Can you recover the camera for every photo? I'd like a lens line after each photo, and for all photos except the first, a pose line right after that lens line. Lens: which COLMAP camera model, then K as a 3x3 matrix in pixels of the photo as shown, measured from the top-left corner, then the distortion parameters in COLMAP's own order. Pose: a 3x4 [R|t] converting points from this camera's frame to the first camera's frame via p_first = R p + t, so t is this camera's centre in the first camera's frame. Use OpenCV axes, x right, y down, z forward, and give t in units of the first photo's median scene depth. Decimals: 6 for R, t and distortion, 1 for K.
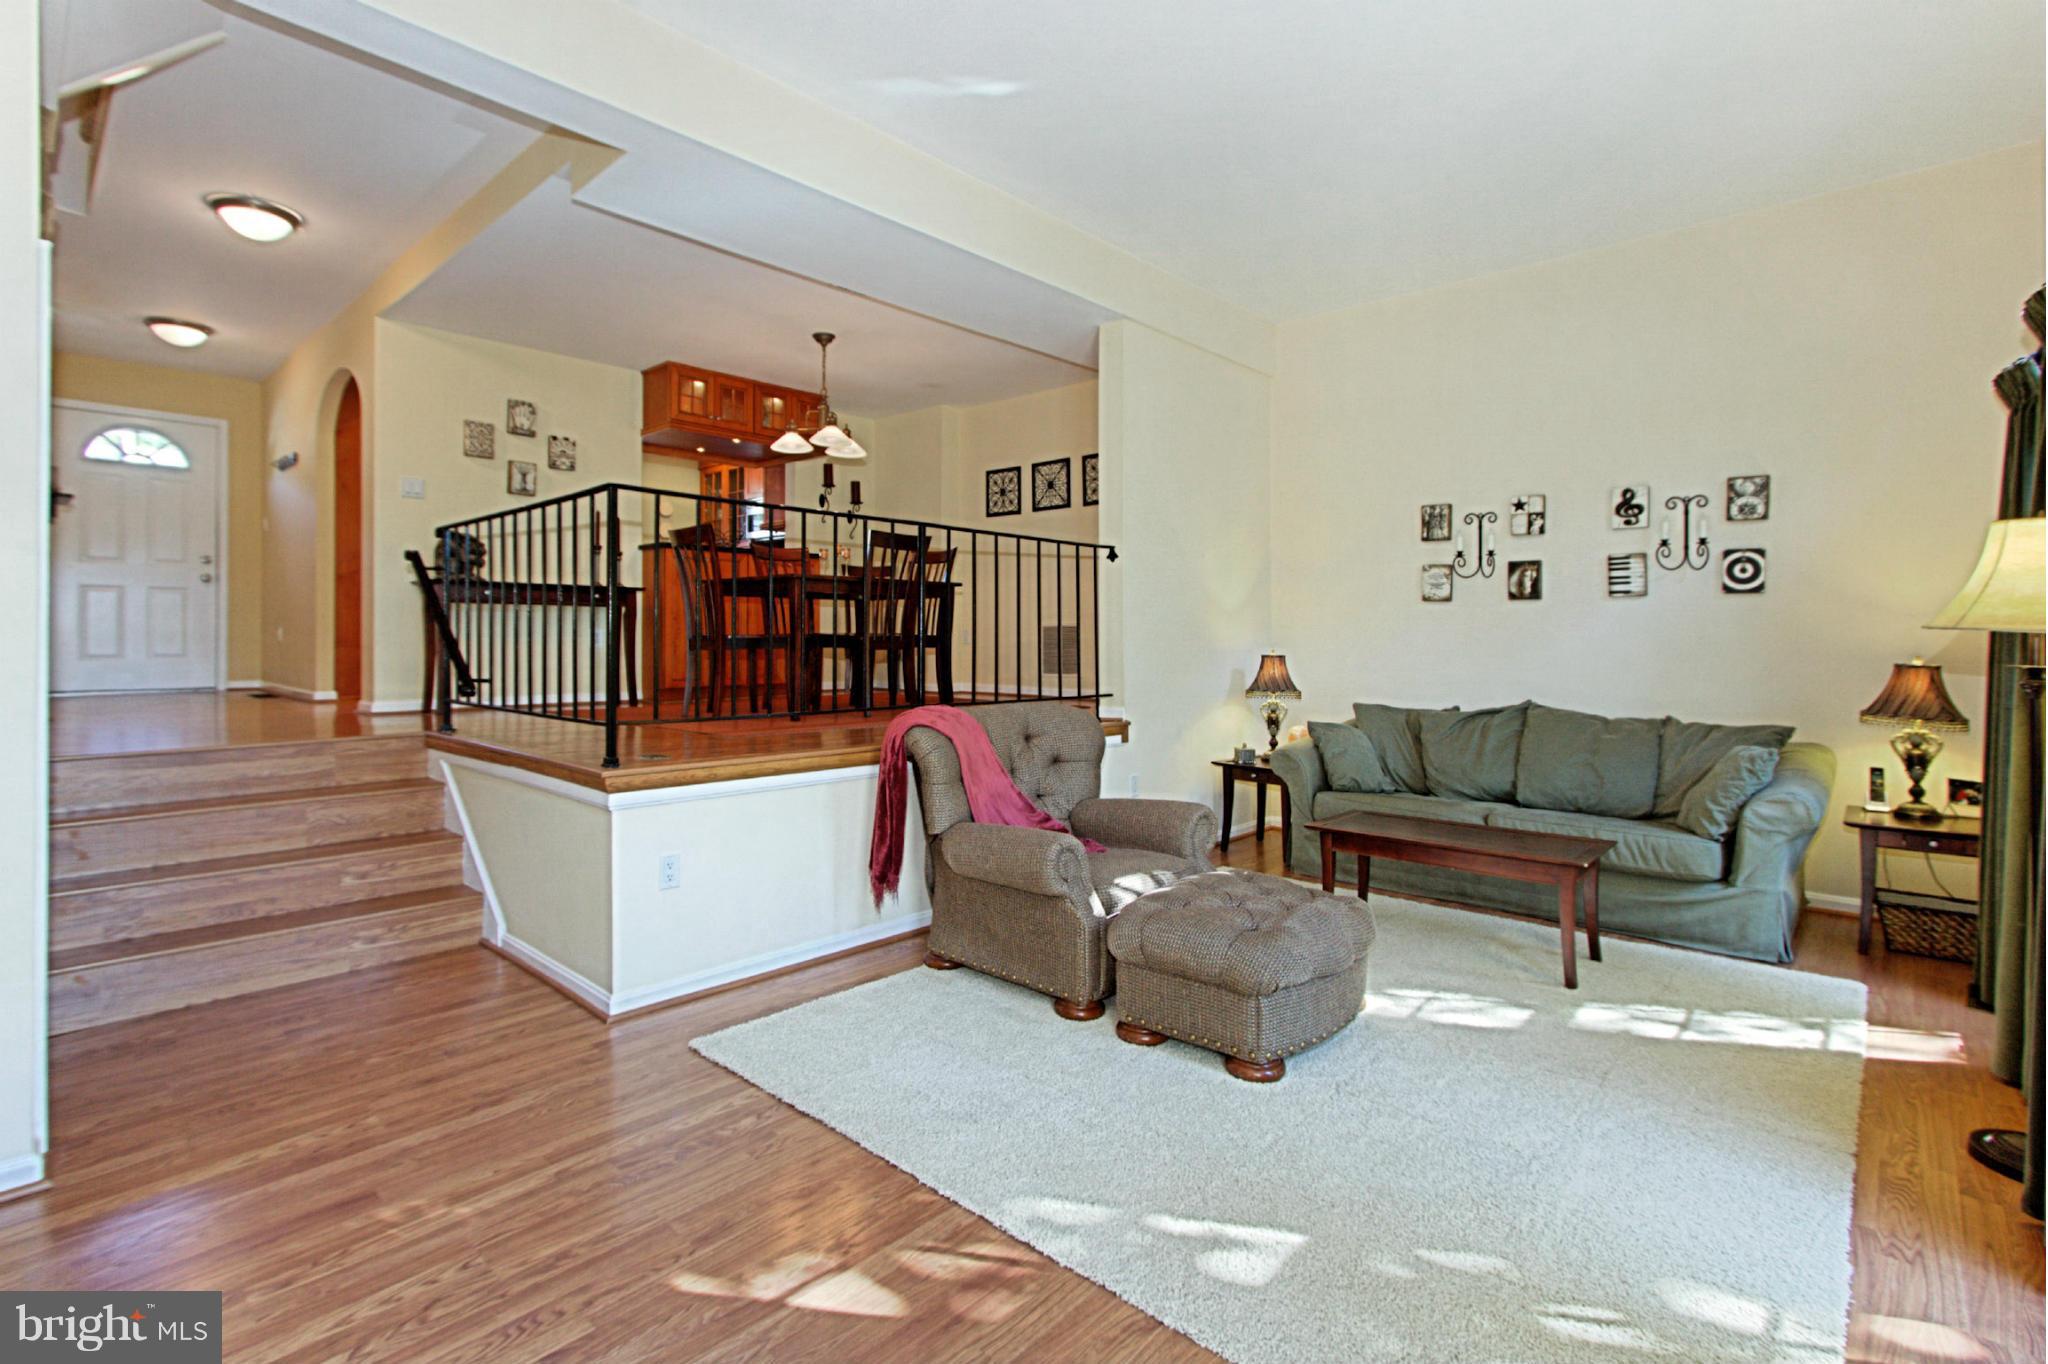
lens RADIAL K [[959.3, 0, 1060.5], [0, 959.3, 648.0], [0, 0, 1]] dist [-0.013666, 0.004595]
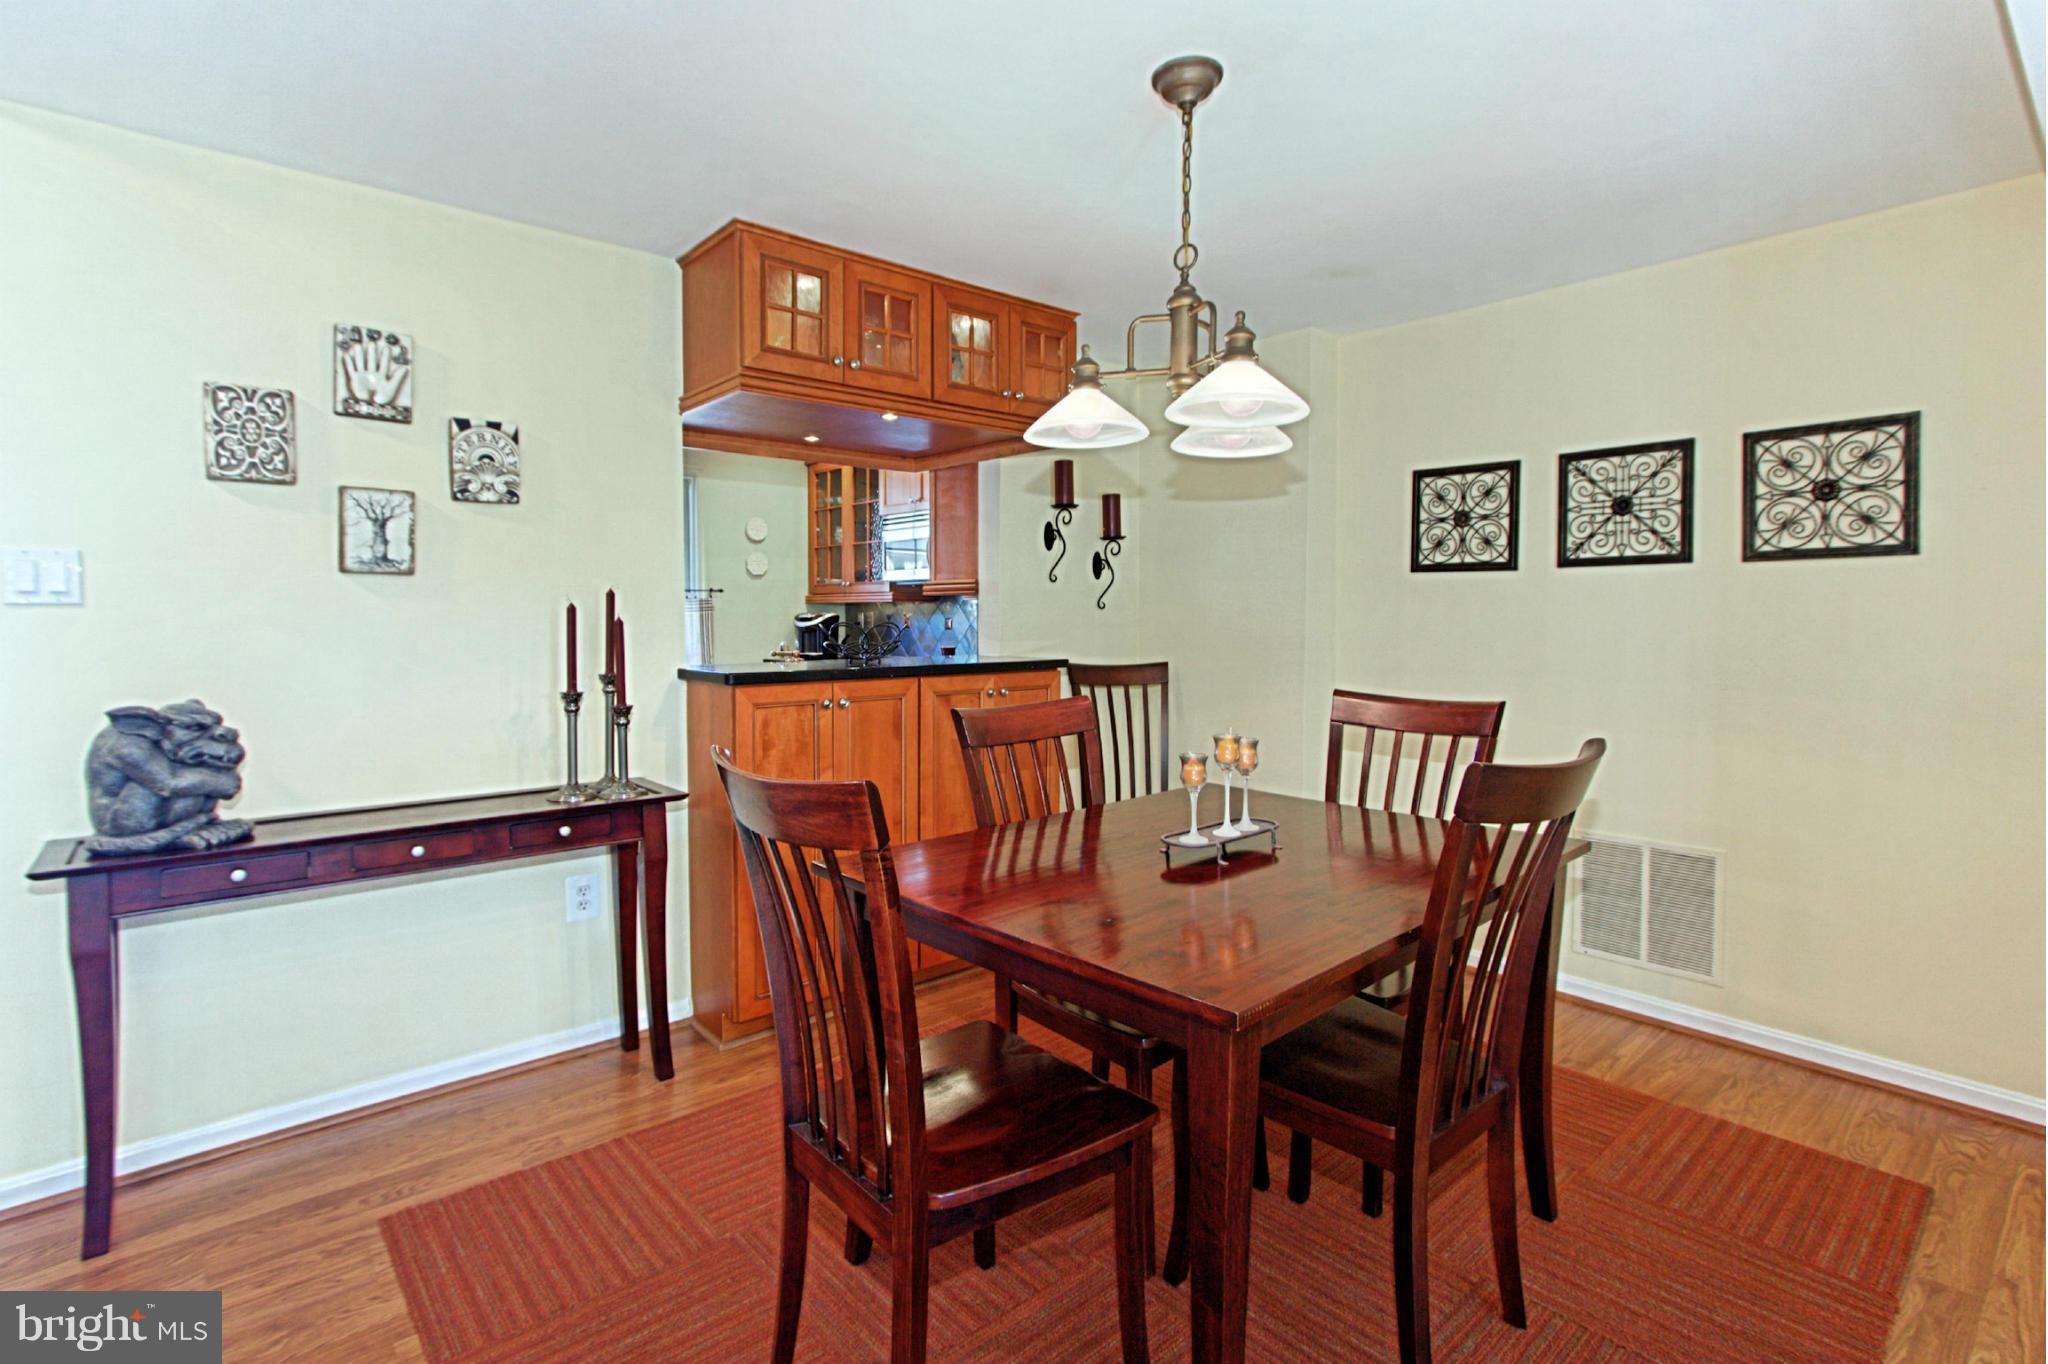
lens RADIAL K [[938.2, 0, 1008.4], [0, 938.2, 668.5], [0, 0, 1]] dist [-0.001819, -0.000315]
pose [[0.989179, 0.010617, -0.146327, -0.231903], [-0.002370, 0.998404, 0.056419, -0.132390], [0.146693, -0.055462, 0.987626, 0.604353]]
